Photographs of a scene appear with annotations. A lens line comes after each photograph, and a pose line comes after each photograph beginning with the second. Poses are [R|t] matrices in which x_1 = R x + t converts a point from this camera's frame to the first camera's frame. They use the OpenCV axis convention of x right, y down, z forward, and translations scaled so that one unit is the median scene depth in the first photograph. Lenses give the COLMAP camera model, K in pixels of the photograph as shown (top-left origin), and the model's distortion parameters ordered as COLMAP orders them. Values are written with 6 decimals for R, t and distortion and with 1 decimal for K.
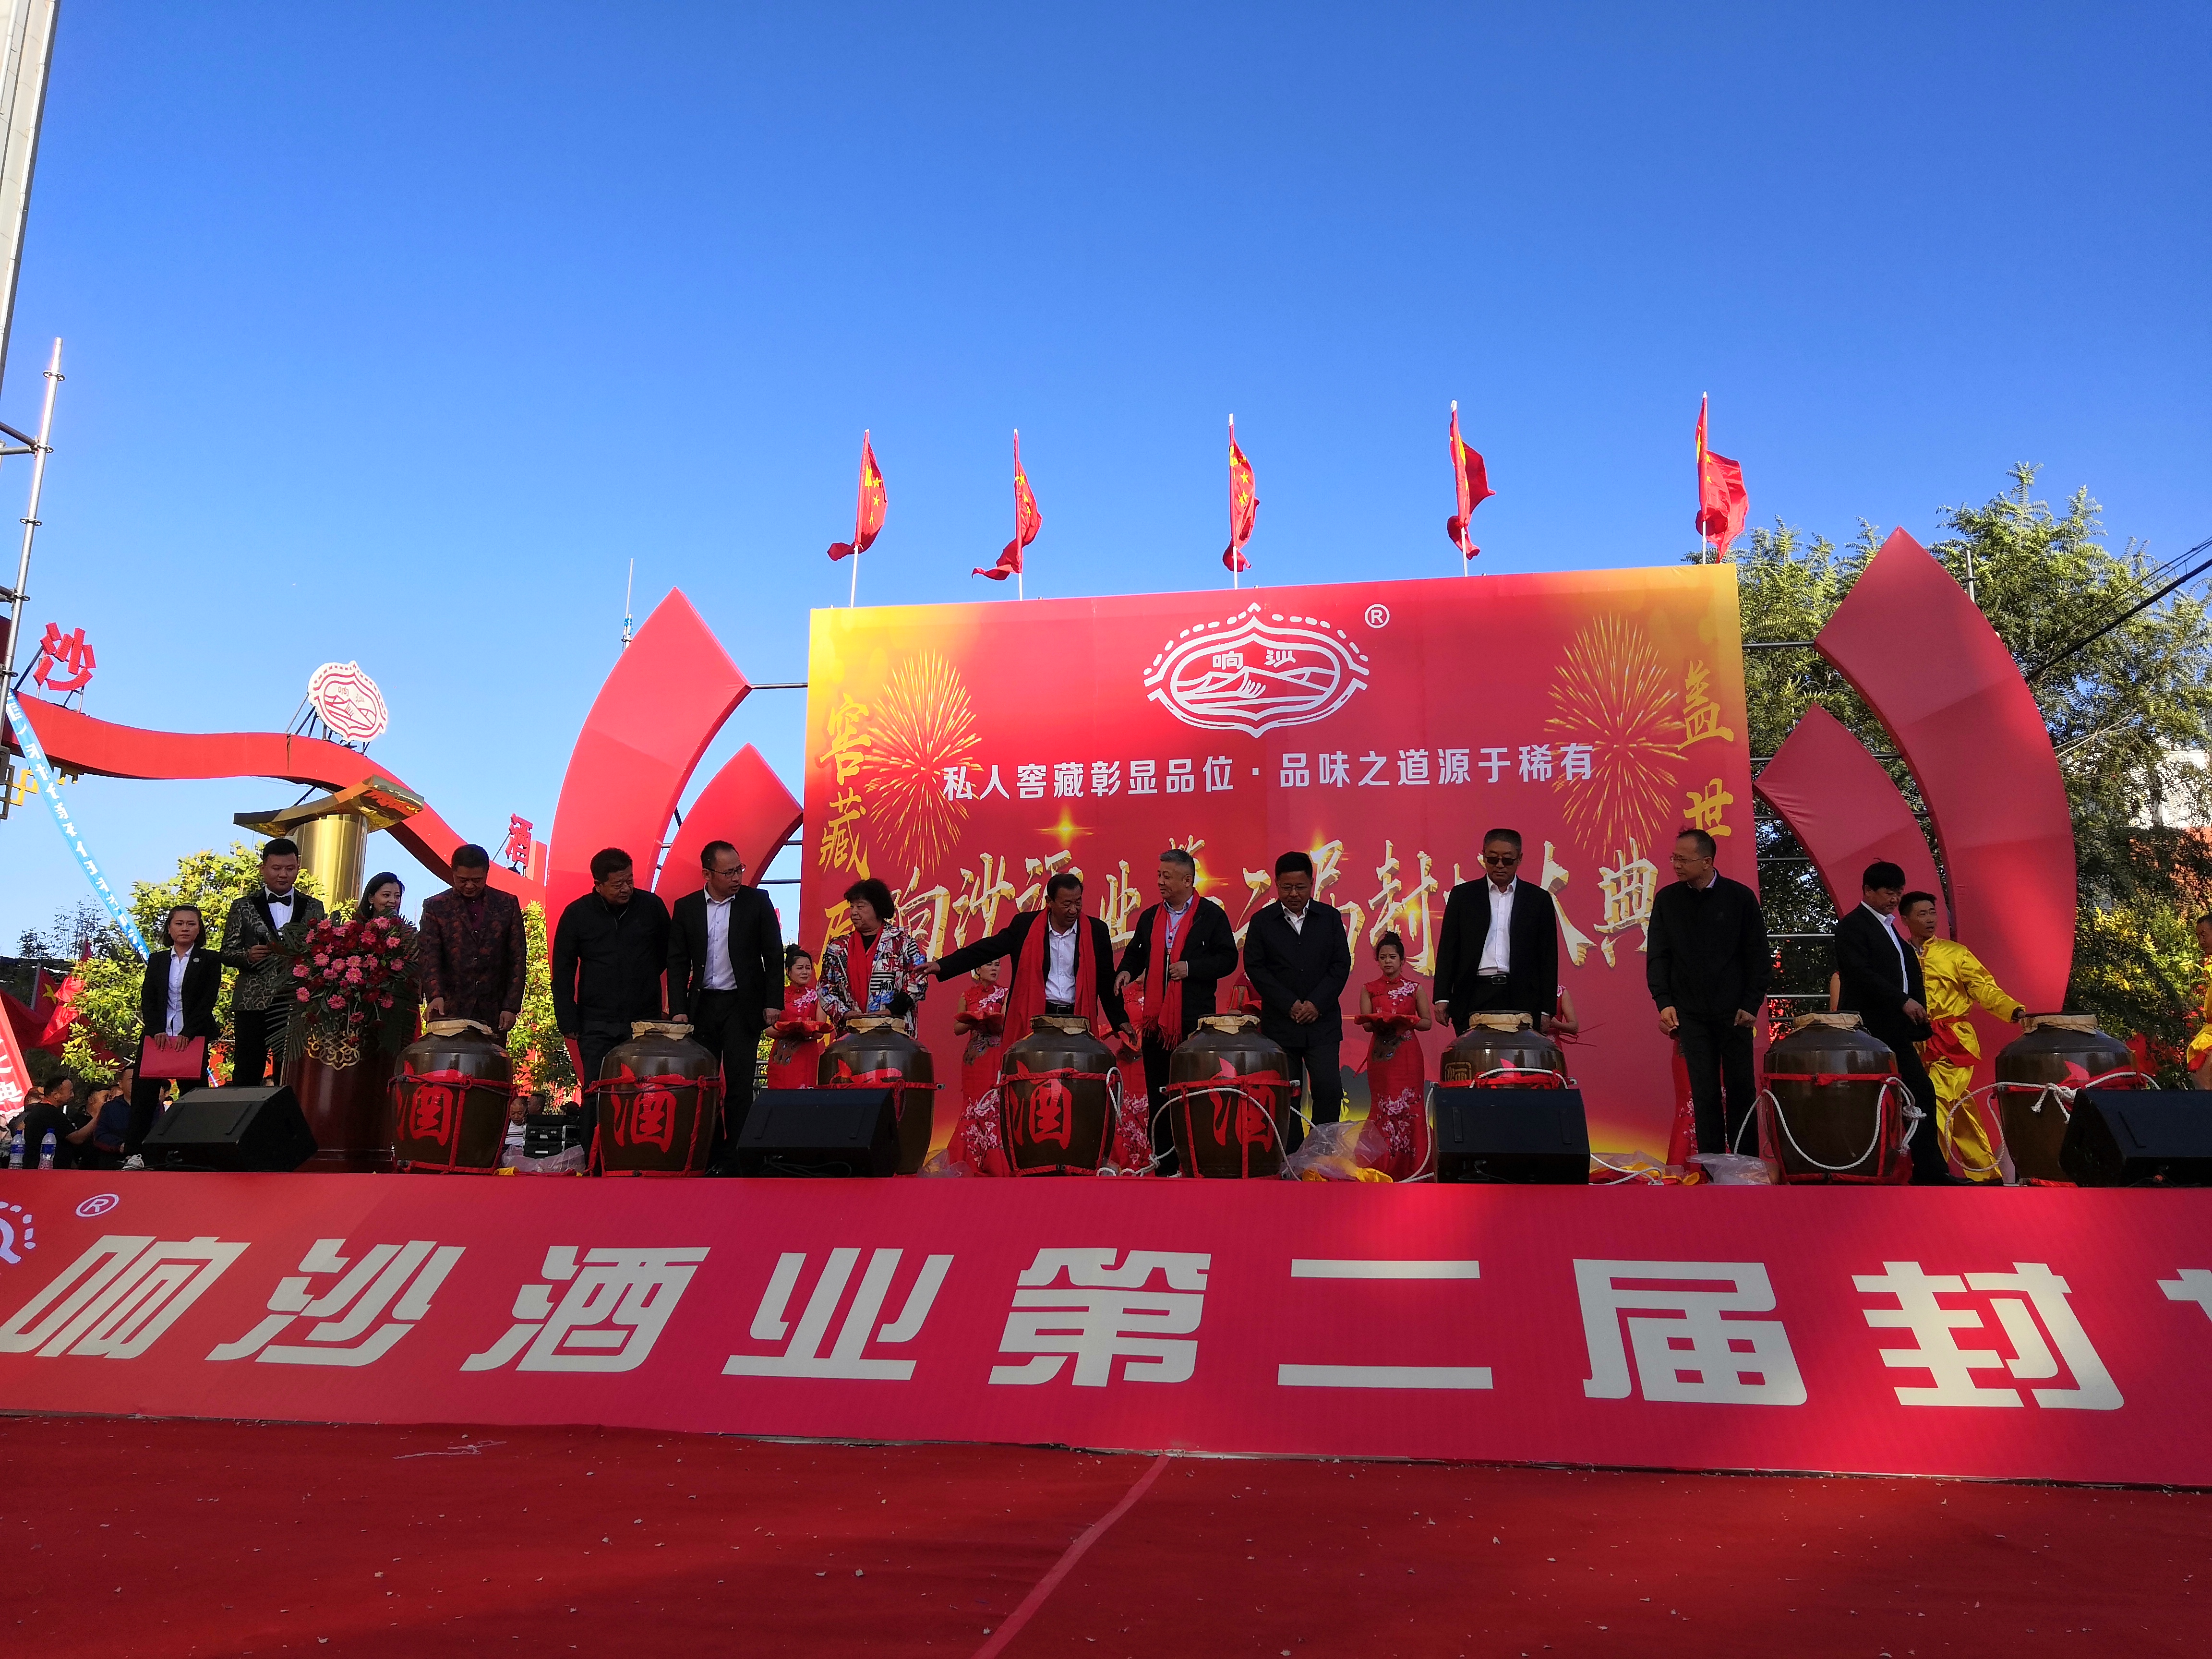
lens RADIAL K [[1726.7, 0, 1103.6], [0, 1726.7, 836.4], [0, 0, 1]] dist [0.088339, -0.153609]
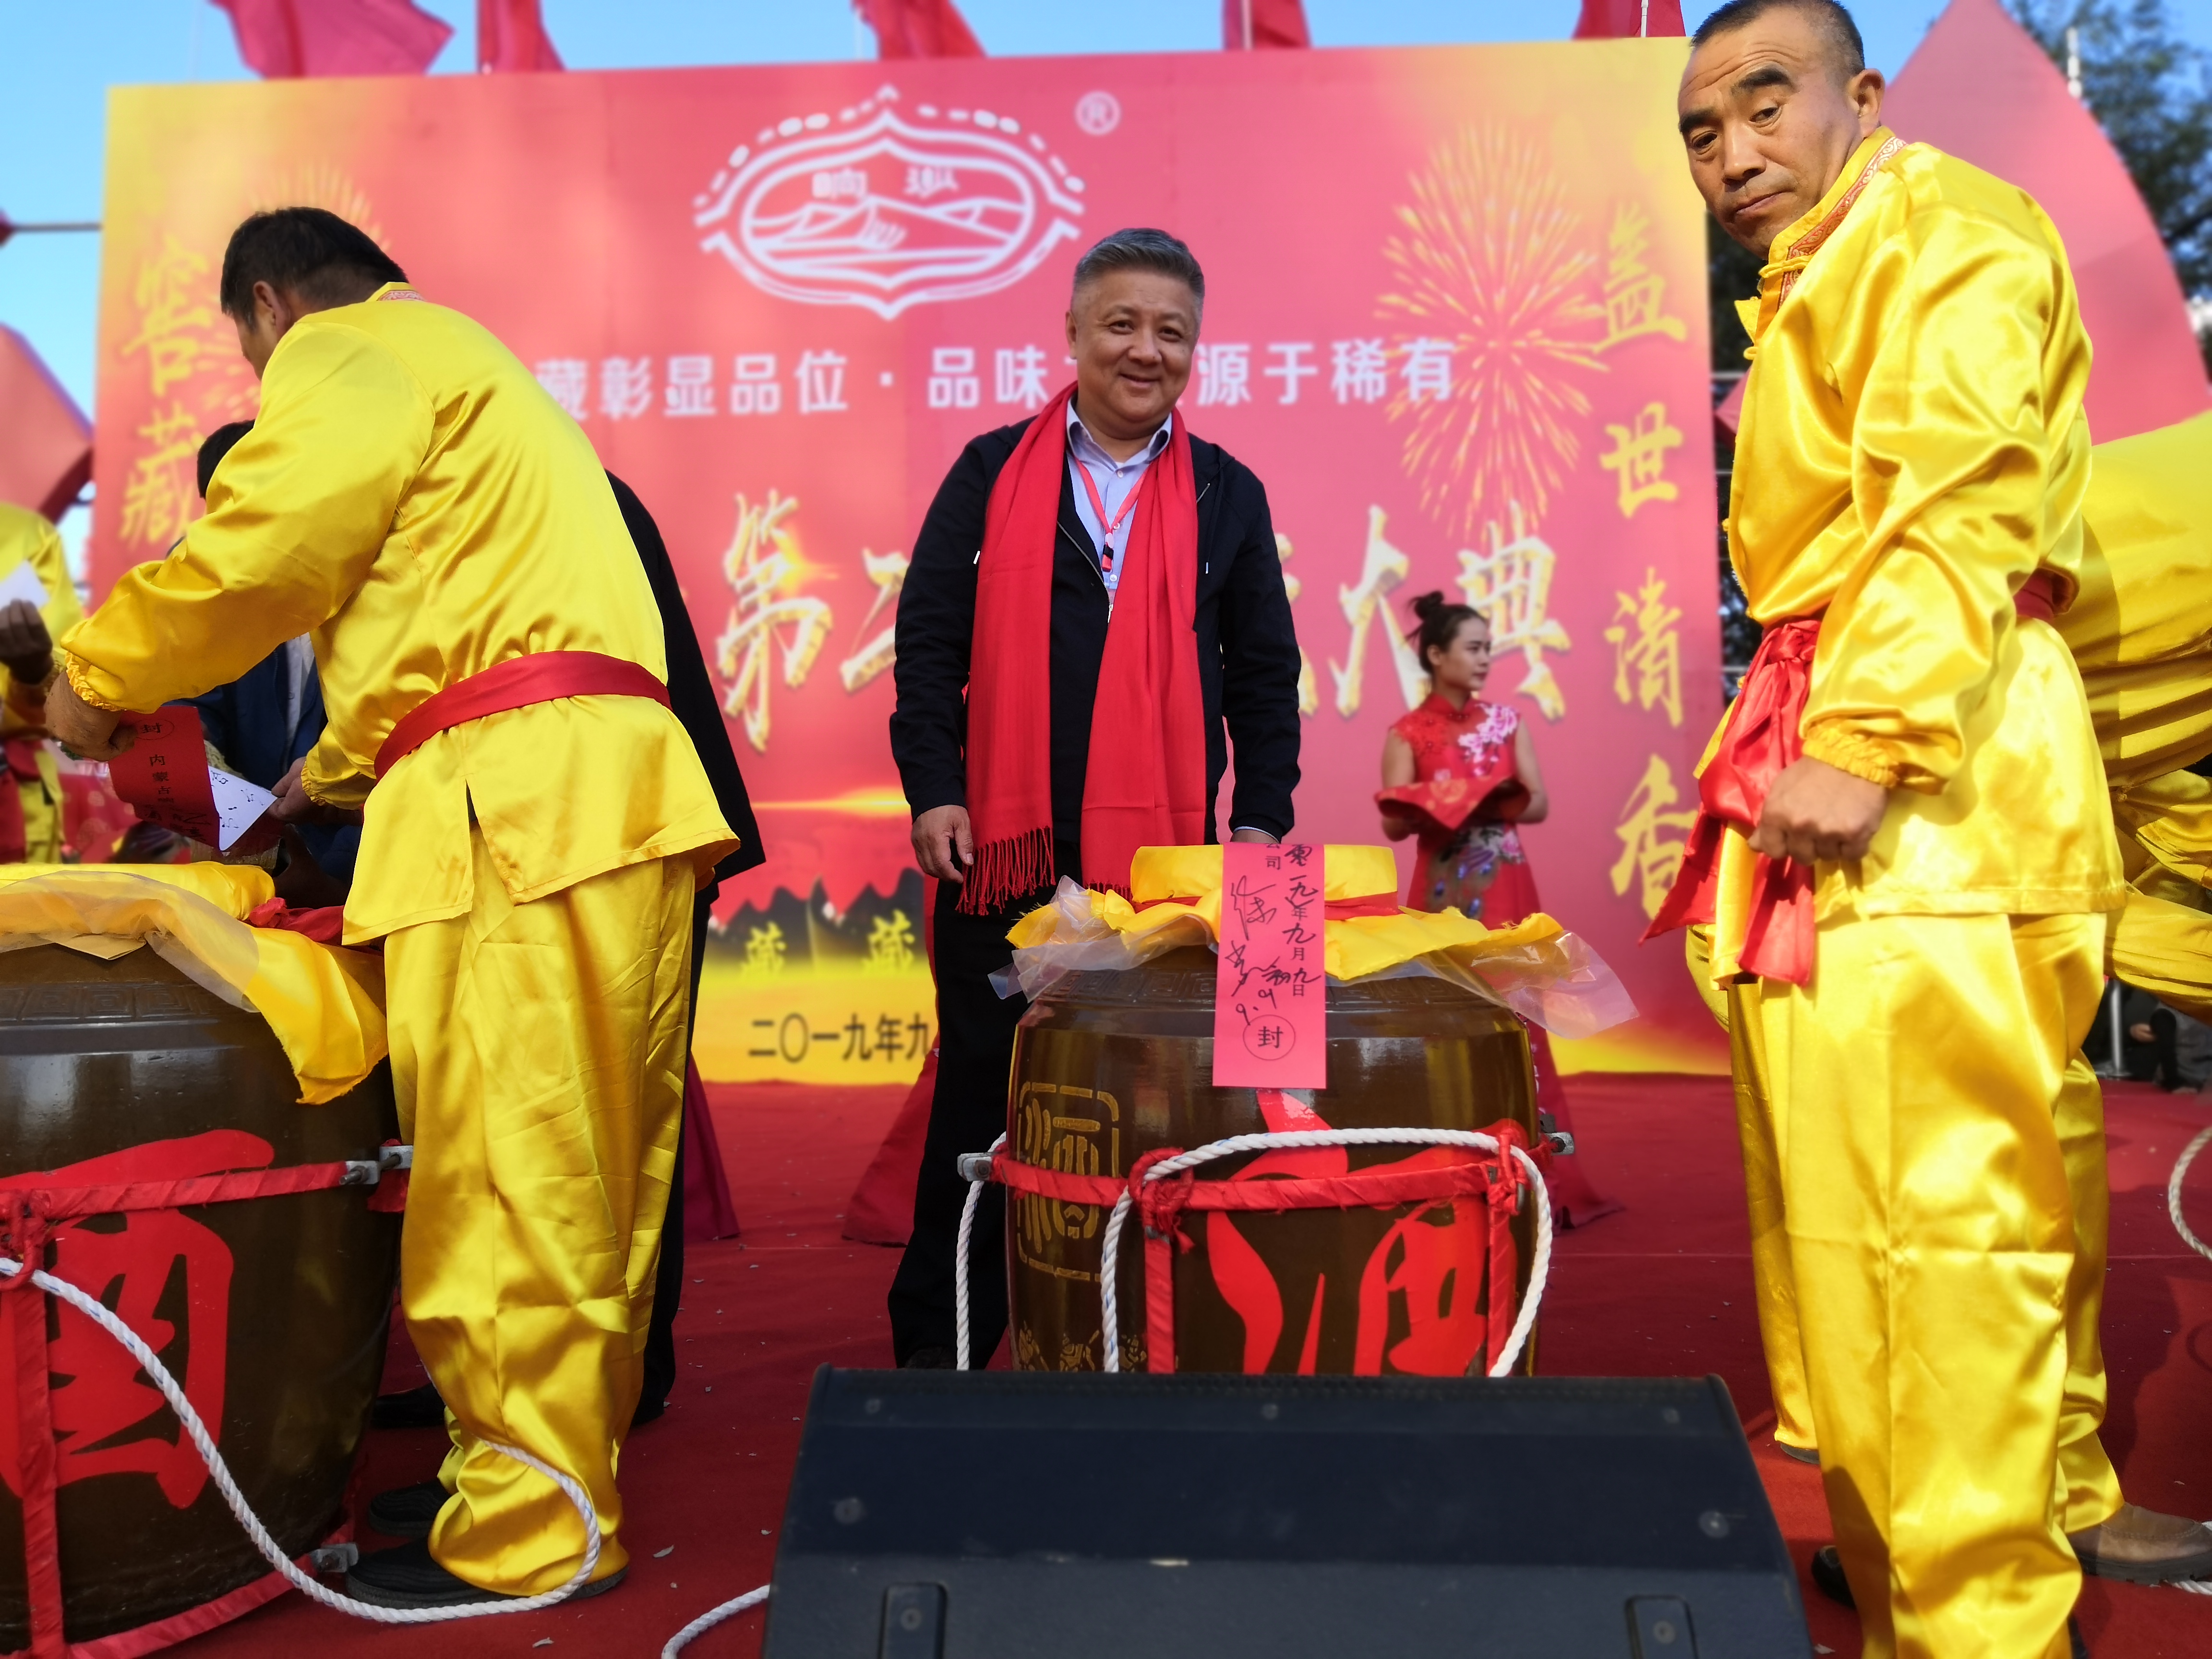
lens RADIAL K [[1987.5, 0, 1077.4], [0, 1987.5, 818.9], [0, 0, 1]] dist [0.069562, -0.513483]
pose [[0.993329, -0.001579, 0.115306, 0.076437], [-0.012210, 0.992845, 0.118782, 0.028972], [-0.114668, -0.119397, 0.986203, 0.329058]]
